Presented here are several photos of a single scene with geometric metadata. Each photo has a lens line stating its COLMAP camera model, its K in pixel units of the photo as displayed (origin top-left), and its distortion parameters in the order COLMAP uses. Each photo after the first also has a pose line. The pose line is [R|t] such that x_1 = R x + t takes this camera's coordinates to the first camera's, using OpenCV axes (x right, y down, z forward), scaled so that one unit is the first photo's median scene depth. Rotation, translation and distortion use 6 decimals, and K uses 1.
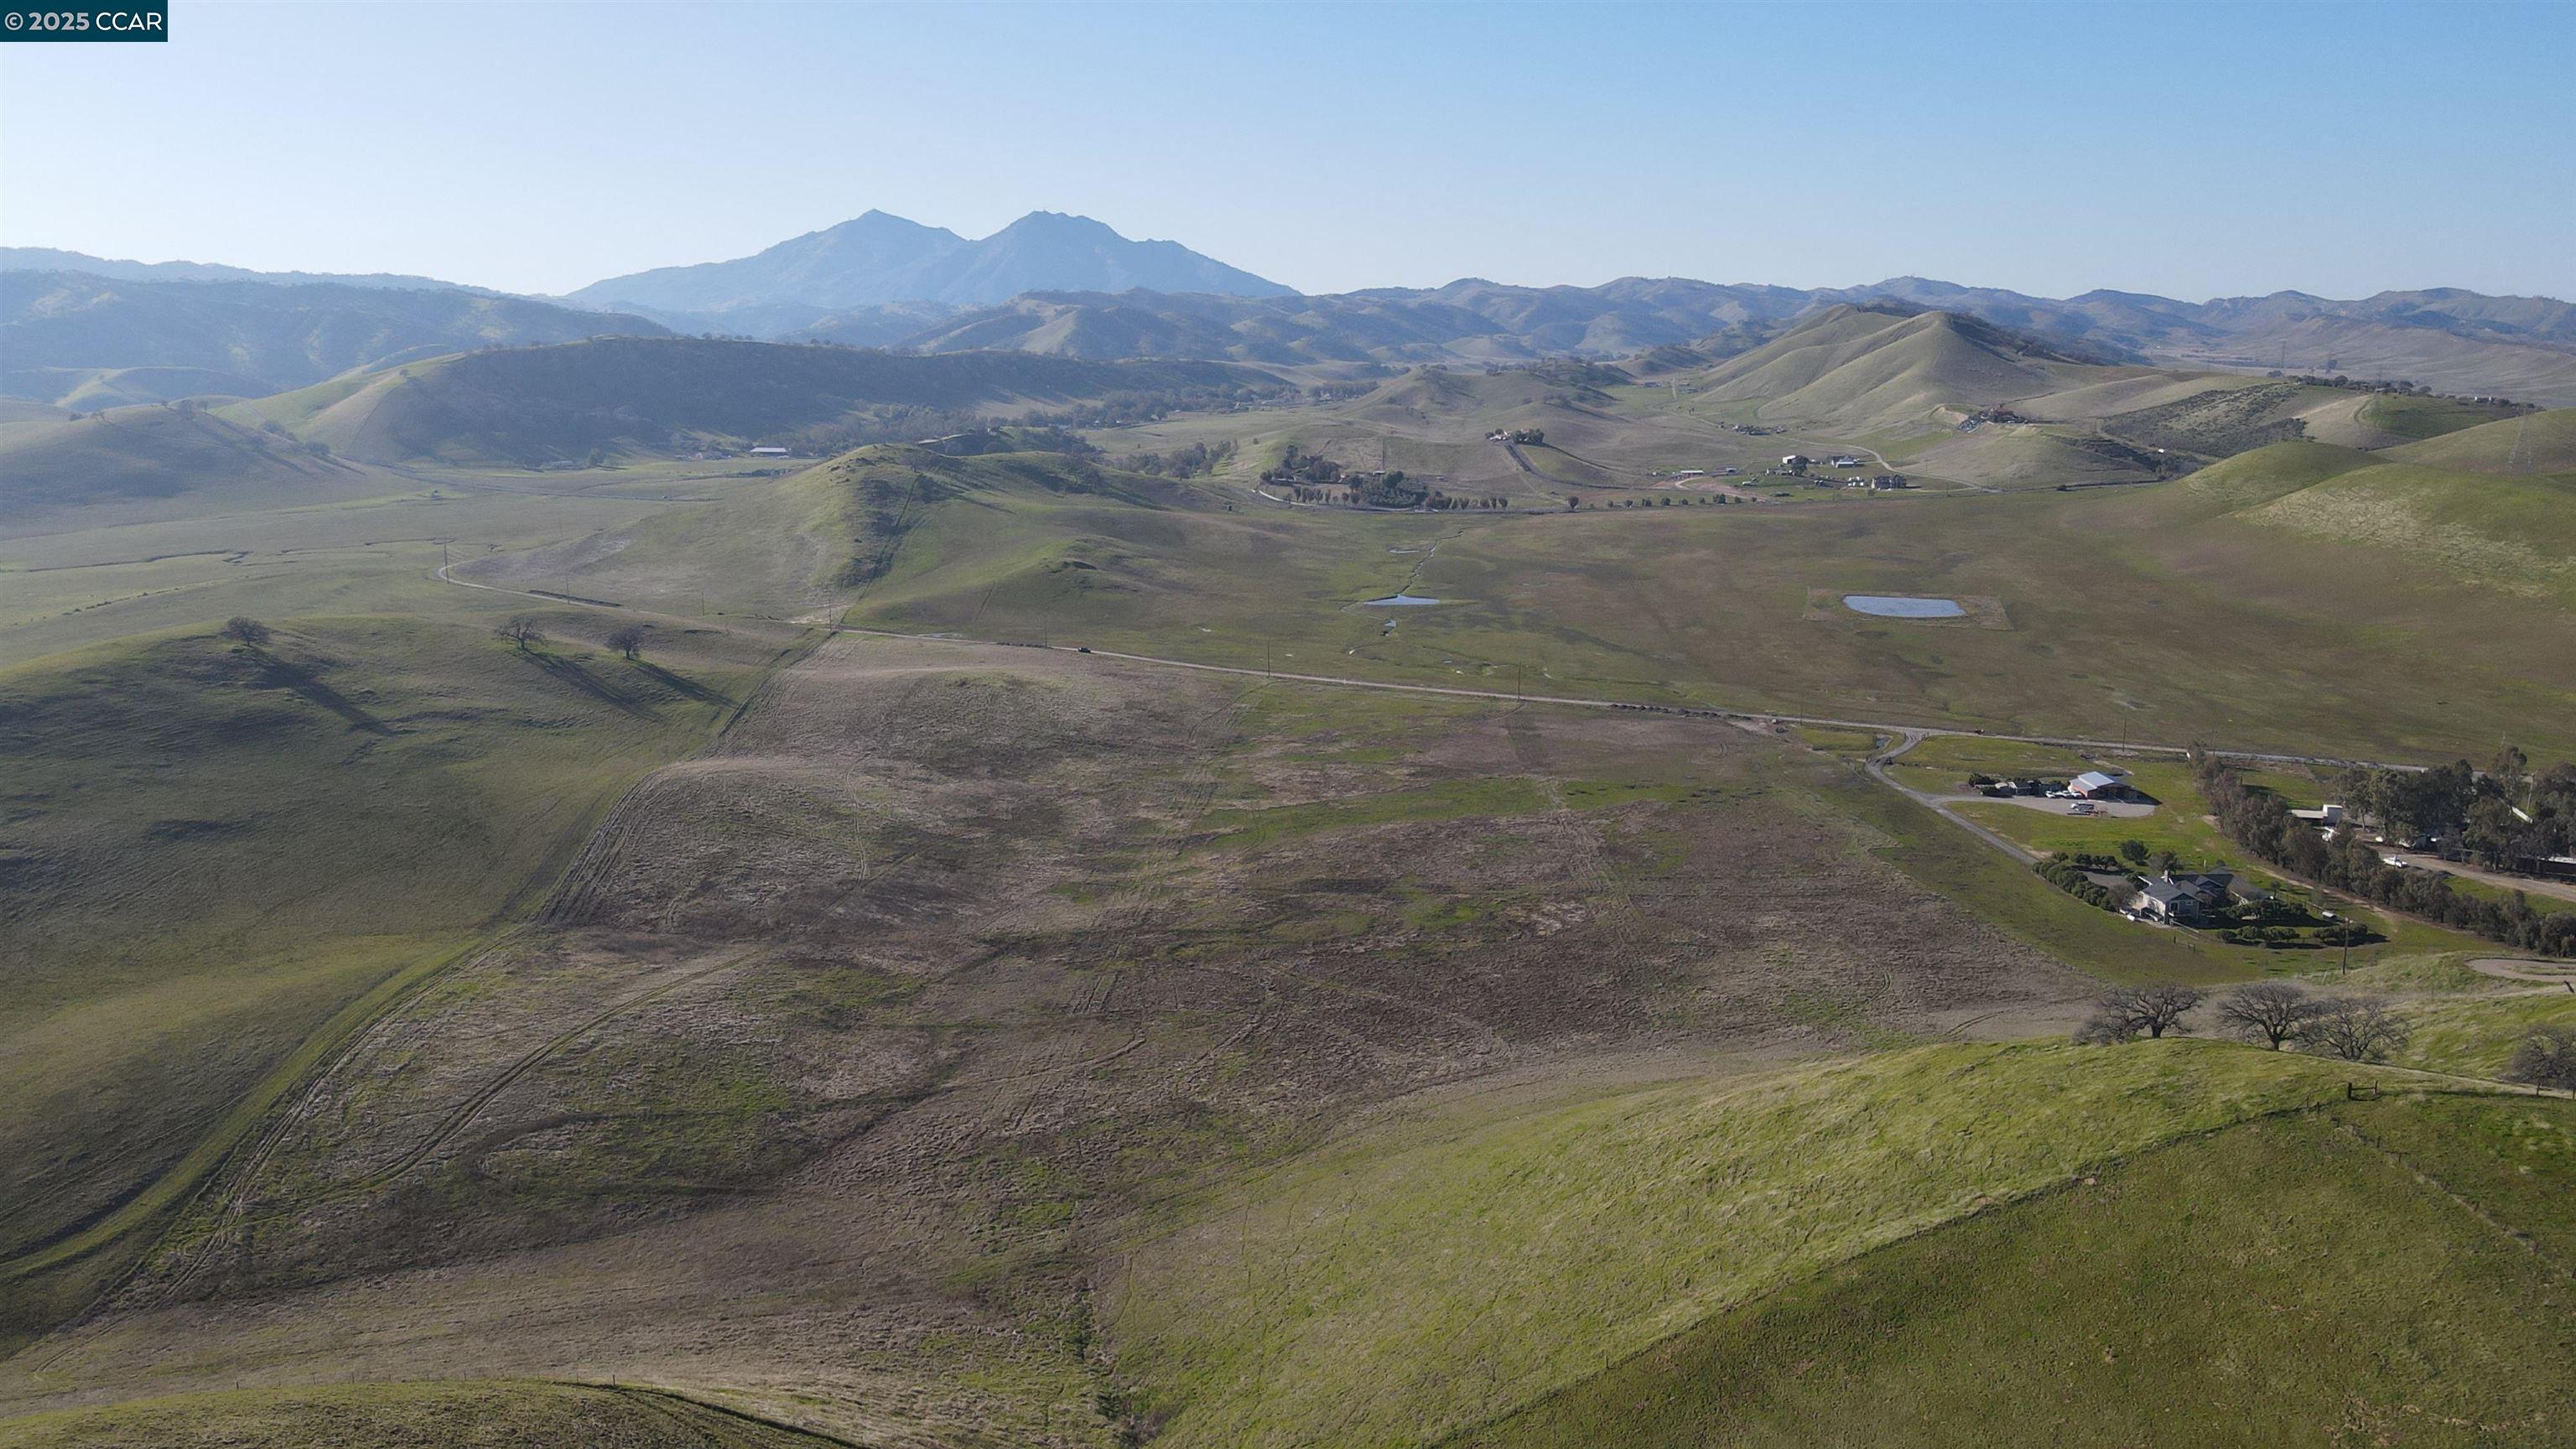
lens RADIAL K [[1881.8, 0, 1284.9], [0, 1881.8, 693.5], [0, 0, 1]] dist [-0.006757, 0.041663]
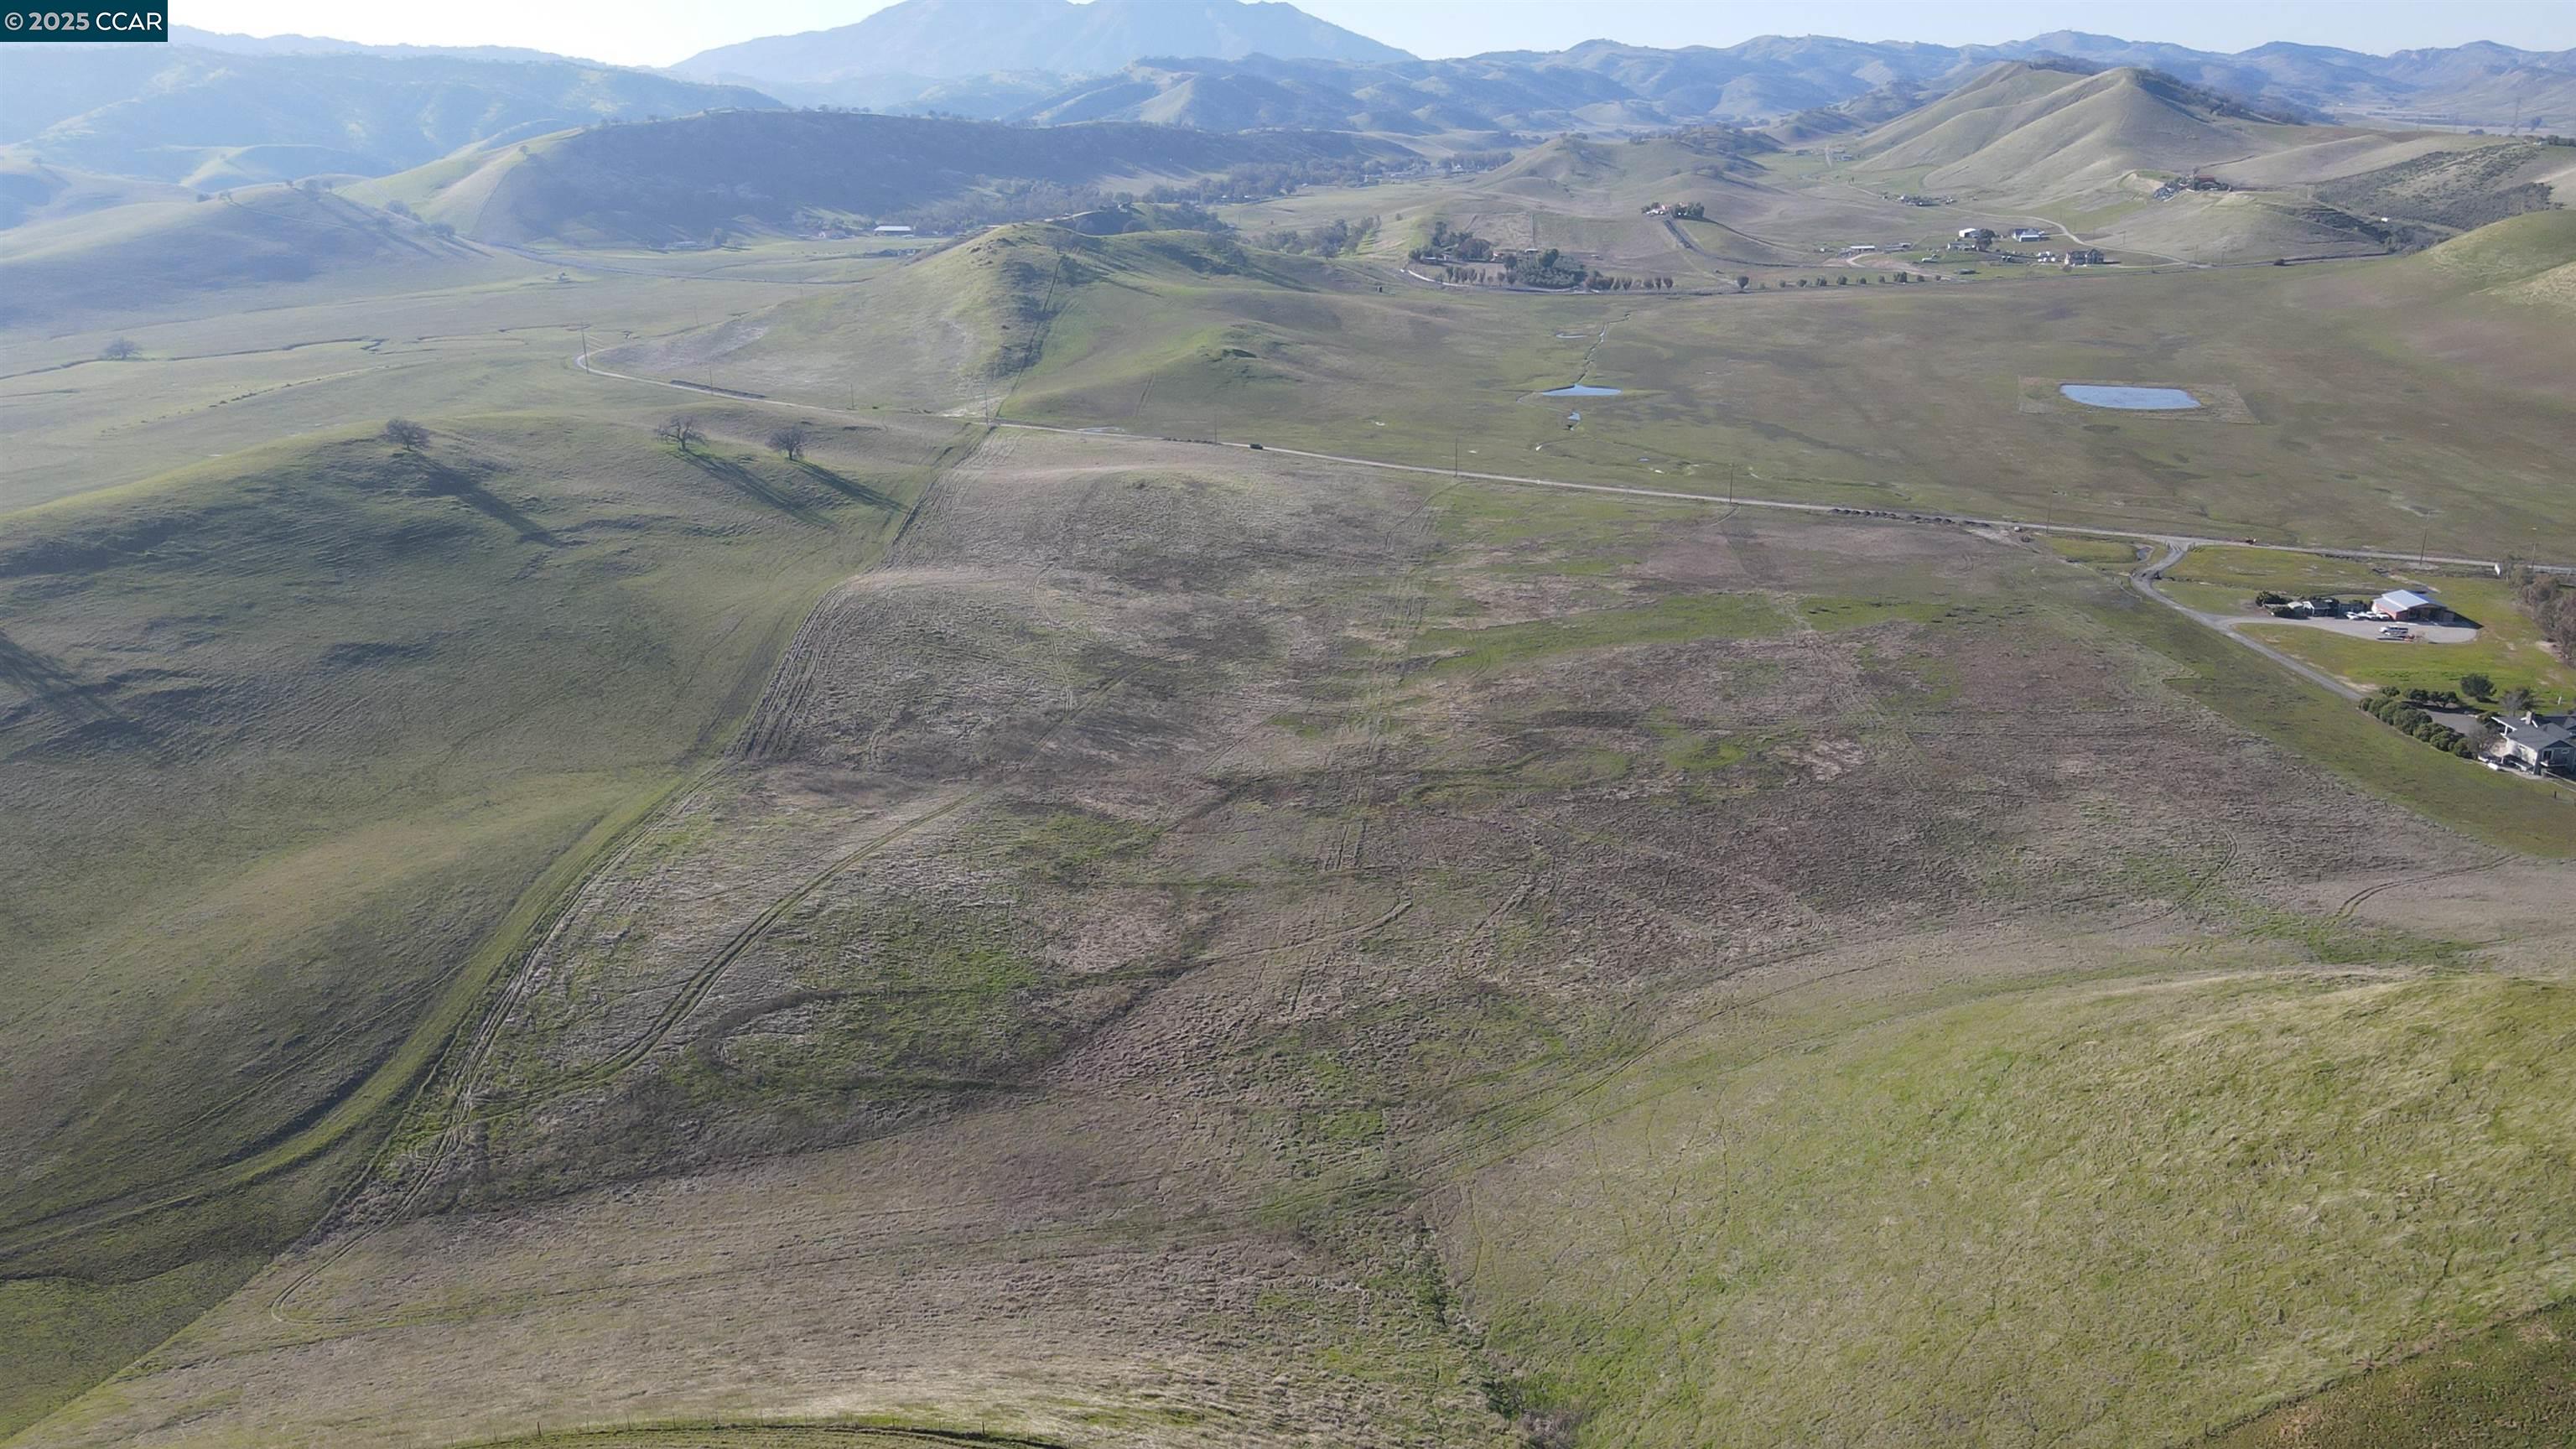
lens RADIAL K [[1881.8, 0, 1284.9], [0, 1881.8, 693.5], [0, 0, 1]] dist [-0.006757, 0.041663]
pose [[0.998388, 0.008396, -0.056133, -0.060535], [-0.001845, 0.993278, 0.115739, -0.014855], [0.056727, -0.115449, 0.991692, 0.078999]]
